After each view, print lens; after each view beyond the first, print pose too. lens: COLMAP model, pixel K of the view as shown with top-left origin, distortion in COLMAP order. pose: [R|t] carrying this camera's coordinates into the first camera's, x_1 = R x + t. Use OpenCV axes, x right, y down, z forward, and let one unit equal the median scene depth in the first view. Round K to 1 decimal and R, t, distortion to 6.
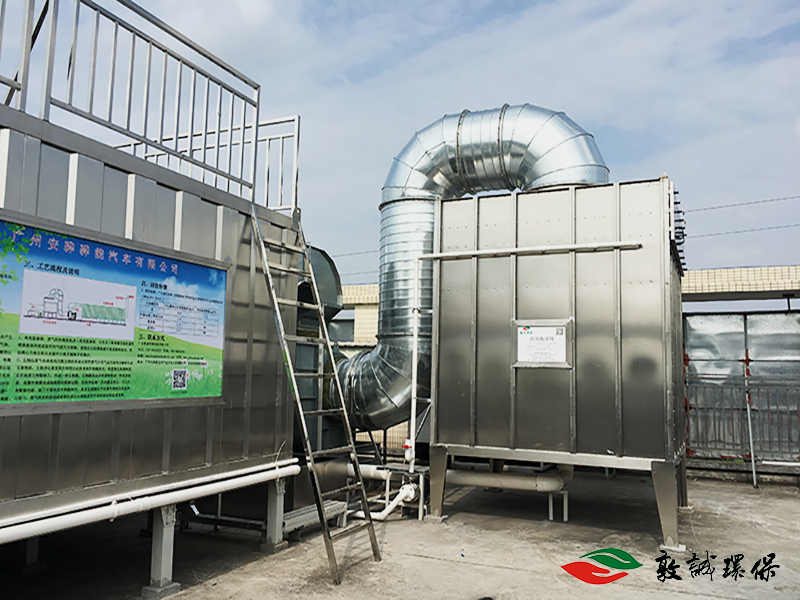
lens RADIAL K [[682.2, 0, 400.0], [0, 682.2, 300.0], [0, 0, 1]] dist [0.080348, -0.097456]
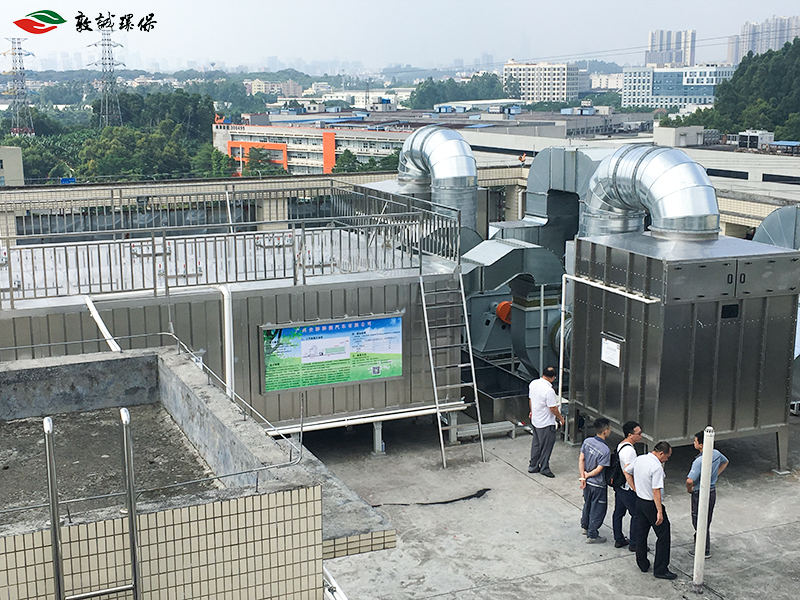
lens RADIAL K [[1121.2, 0, 400.0], [0, 1121.2, 300.0], [0, 0, 1]] dist [0.054914, 0.047080]
pose [[0.738066, 0.114708, -0.664906, 1.620088], [0.090738, 0.959617, 0.266273, -0.809954], [0.668599, -0.256859, 0.697853, -1.095921]]
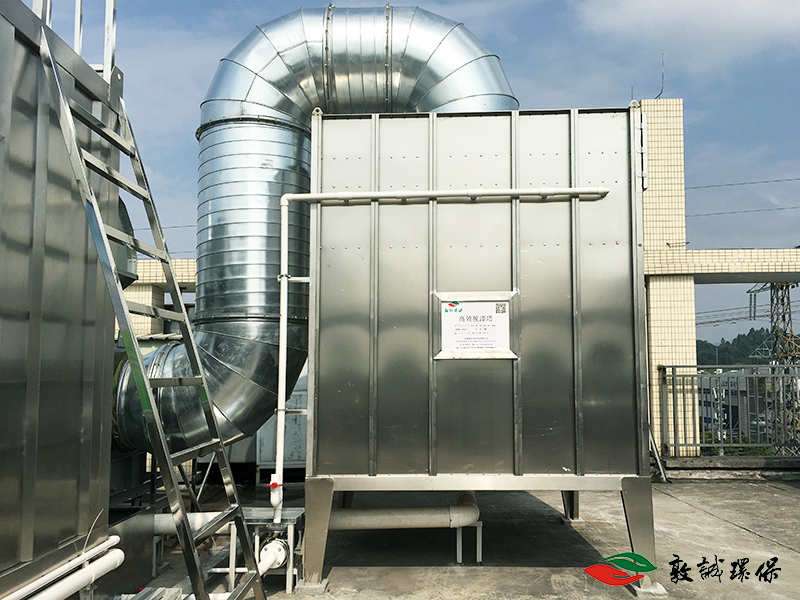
lens RADIAL K [[688.5, 0, 416.3], [0, 688.5, 301.6], [0, 0, 1]] dist [0.007299, 0.002481]
pose [[0.916170, 0.011554, 0.400623, -0.146368], [-0.015773, 0.999849, 0.007236, 0.036896], [-0.400479, -0.012948, 0.916214, 0.390792]]
